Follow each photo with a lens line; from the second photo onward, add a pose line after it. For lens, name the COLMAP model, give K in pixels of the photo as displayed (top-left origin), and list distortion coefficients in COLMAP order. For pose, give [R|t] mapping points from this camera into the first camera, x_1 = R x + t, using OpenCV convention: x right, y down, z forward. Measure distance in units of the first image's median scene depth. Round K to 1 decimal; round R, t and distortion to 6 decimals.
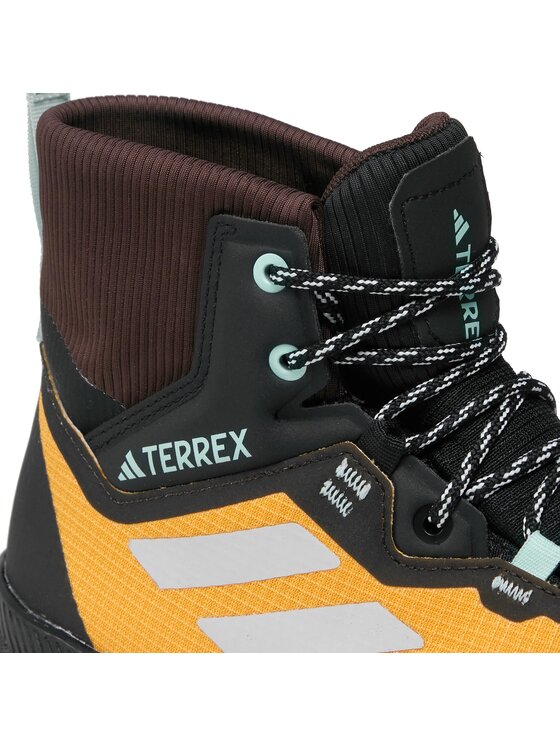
lens RADIAL K [[3083.6, 0, 280.5], [0, 3083.6, 371.0], [0, 0, 1]] dist [-0.006754, 0.000000]
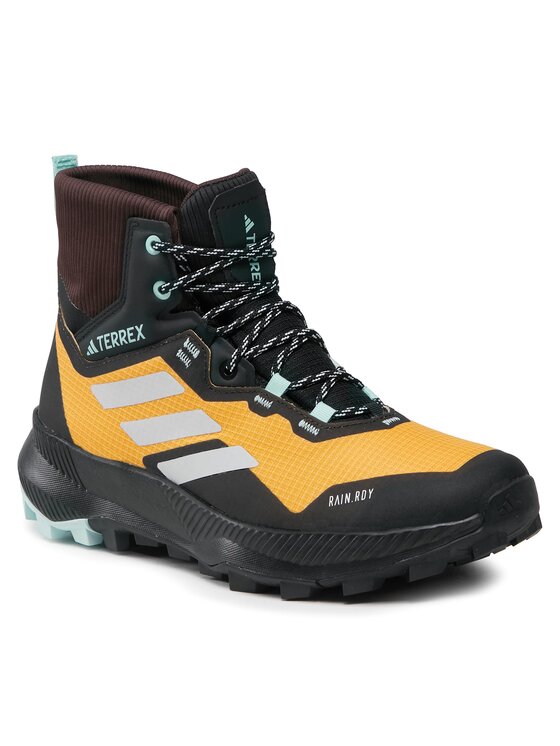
lens RADIAL K [[2804.8, 0, 279.3], [0, 2804.8, 373.4], [0, 0, 1]] dist [-0.184098, 0.000000]
pose [[0.992608, 0.018609, -0.119928, 0.298026], [-0.026418, 0.997609, -0.063856, 0.165680], [0.118453, 0.066552, 0.990727, -0.794026]]
